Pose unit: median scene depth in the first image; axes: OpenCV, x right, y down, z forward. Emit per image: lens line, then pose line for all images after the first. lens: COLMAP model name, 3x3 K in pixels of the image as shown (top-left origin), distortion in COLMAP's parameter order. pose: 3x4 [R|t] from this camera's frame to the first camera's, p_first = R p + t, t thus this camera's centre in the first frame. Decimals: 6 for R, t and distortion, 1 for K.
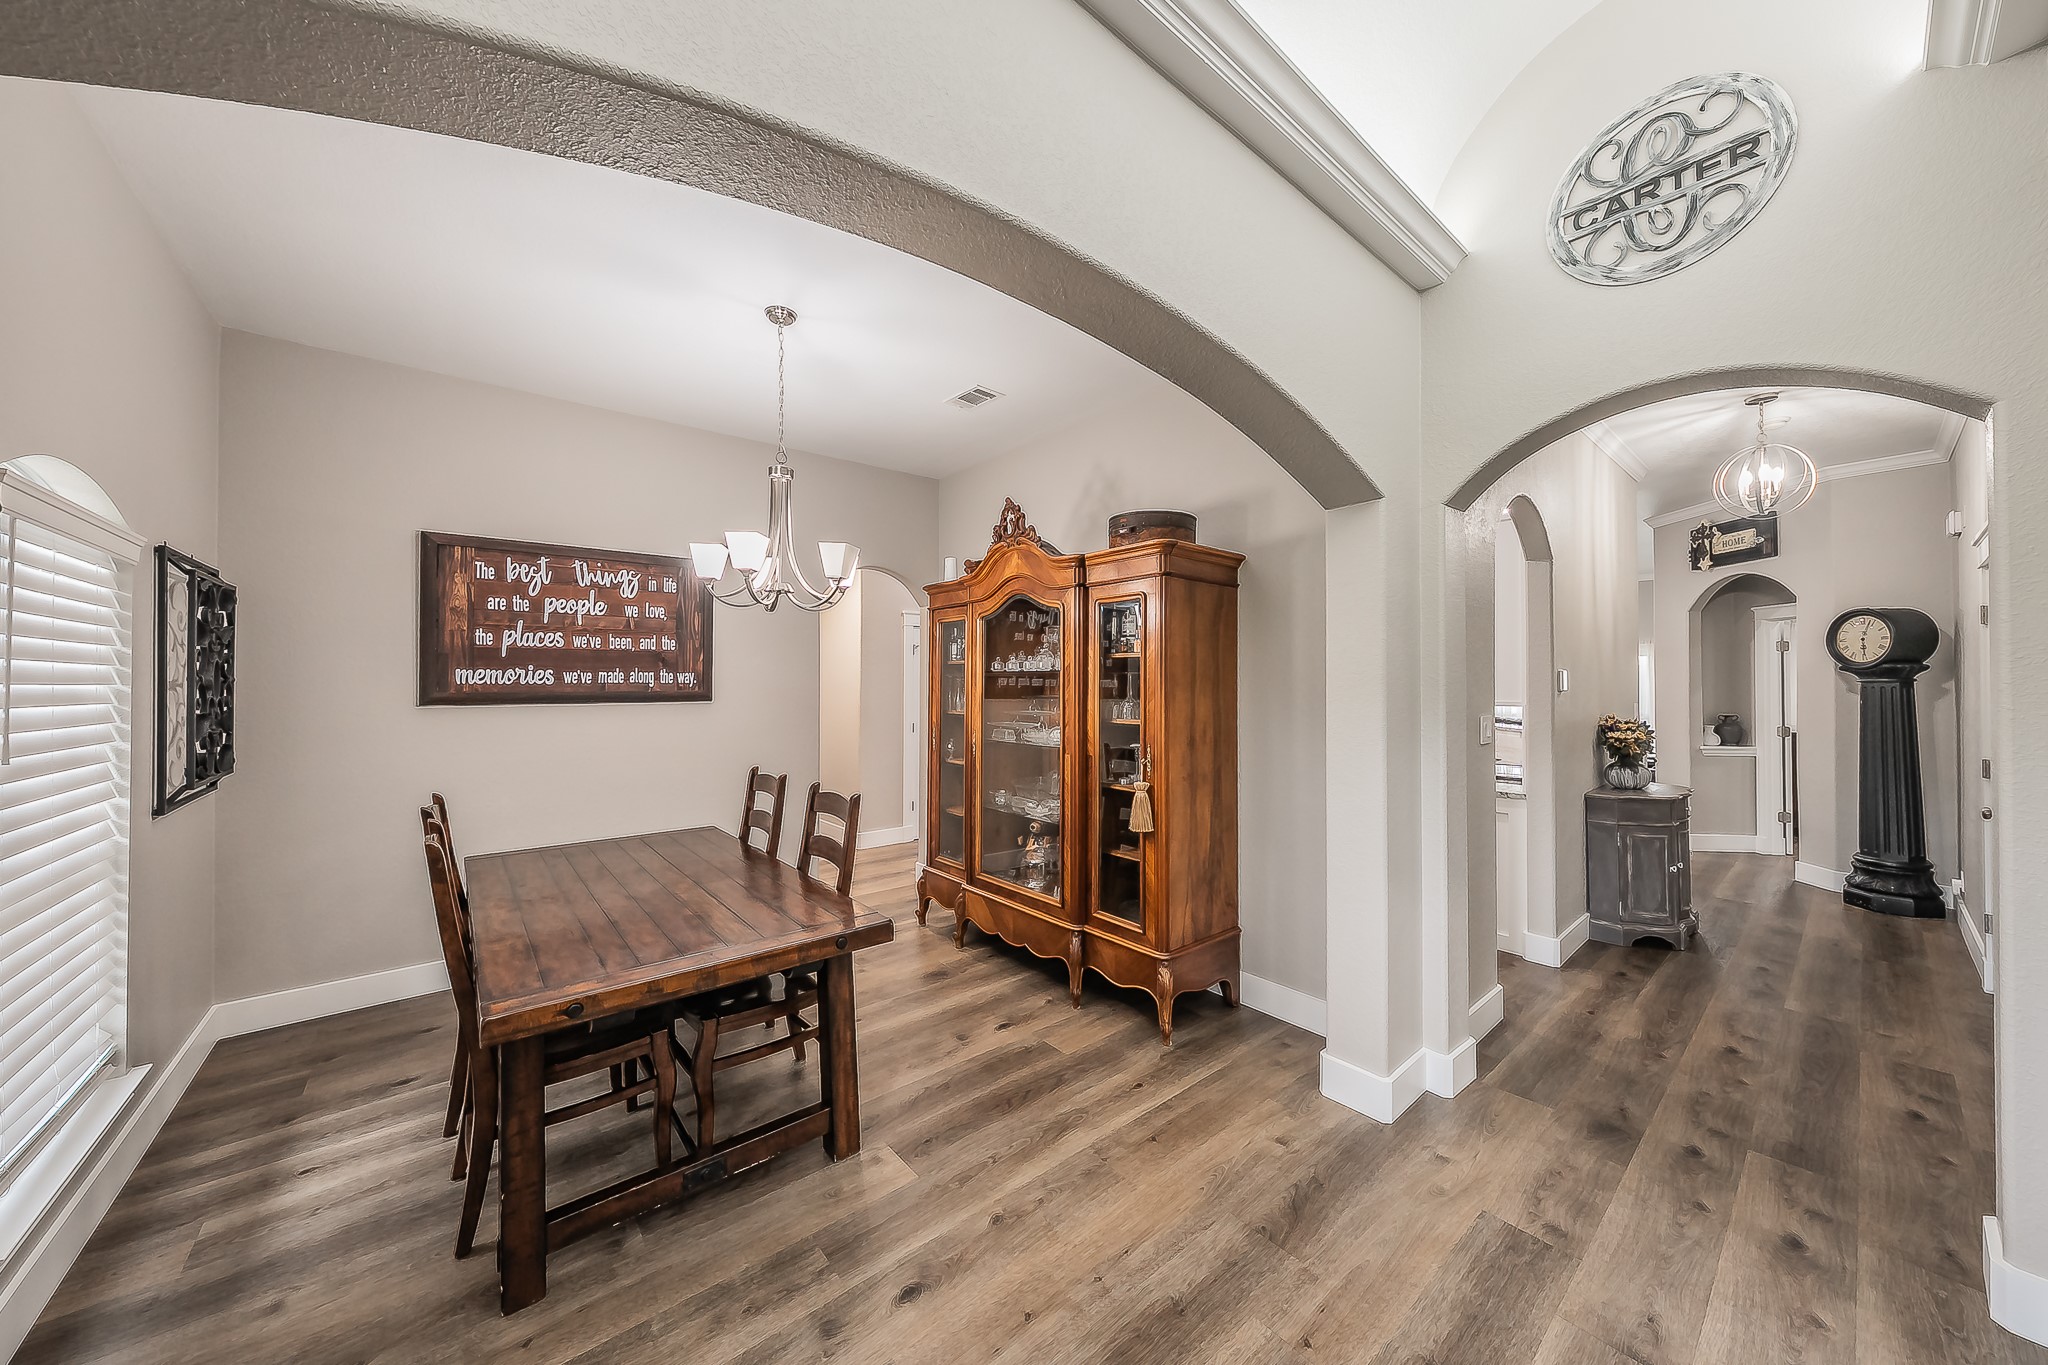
lens RADIAL K [[705.0, 0, 1026.4], [0, 705.0, 676.4], [0, 0, 1]] dist [0.000050, 0.000015]
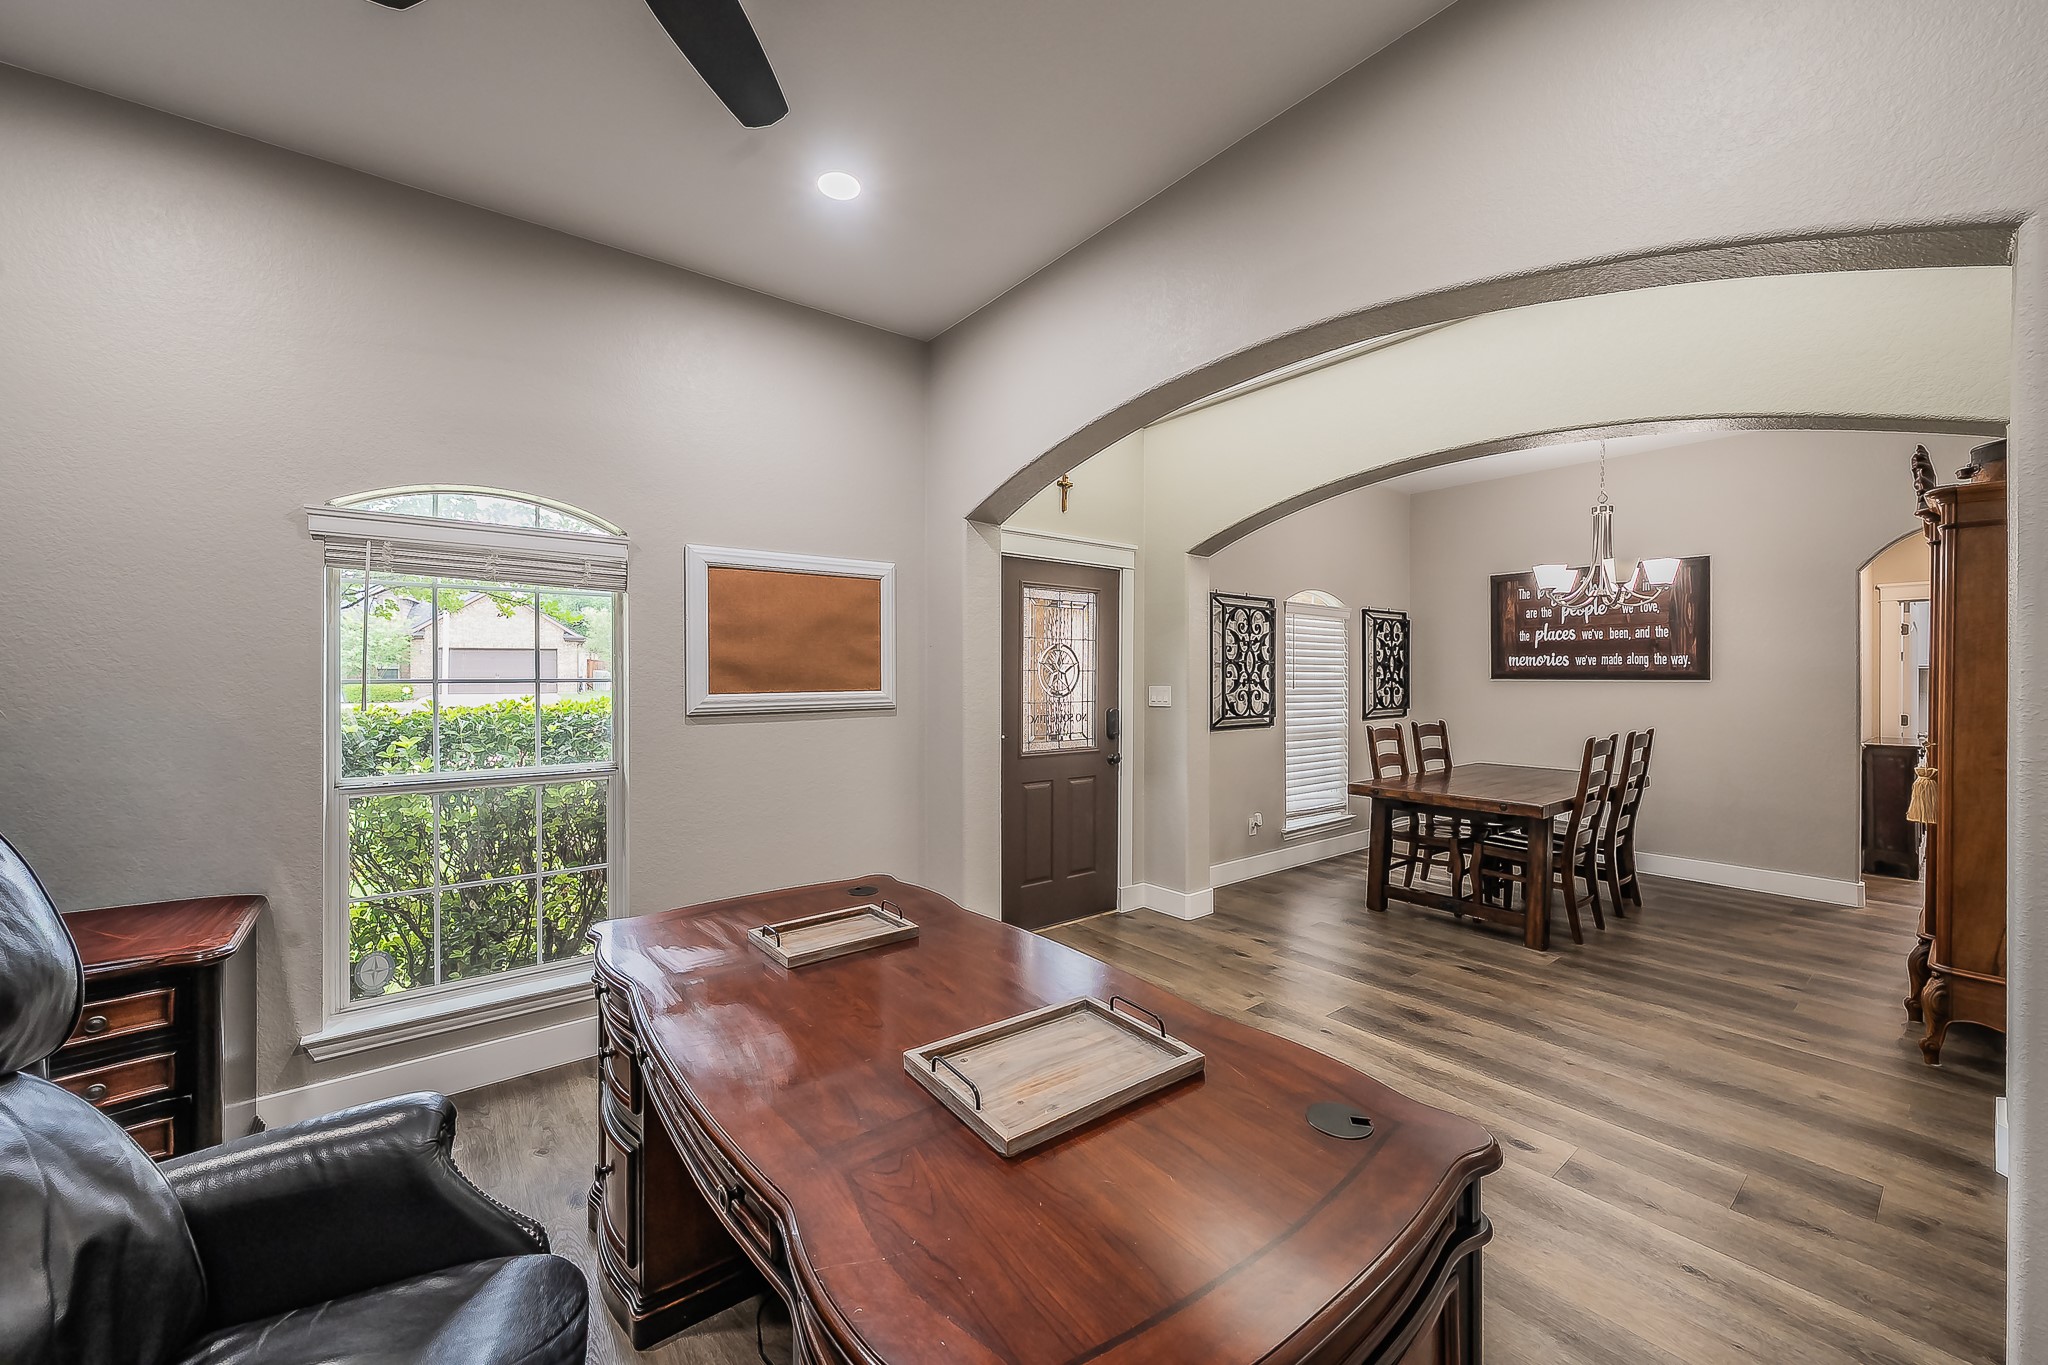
lens RADIAL K [[777.5, 0, 1020.1], [0, 777.5, 678.5], [0, 0, 1]] dist [0.000389, -0.000474]
pose [[-0.017612, 0.004689, -0.999834, 0.939376], [0.006785, 0.999967, 0.004570, 0.022654], [0.999822, -0.006703, -0.017643, -0.093108]]
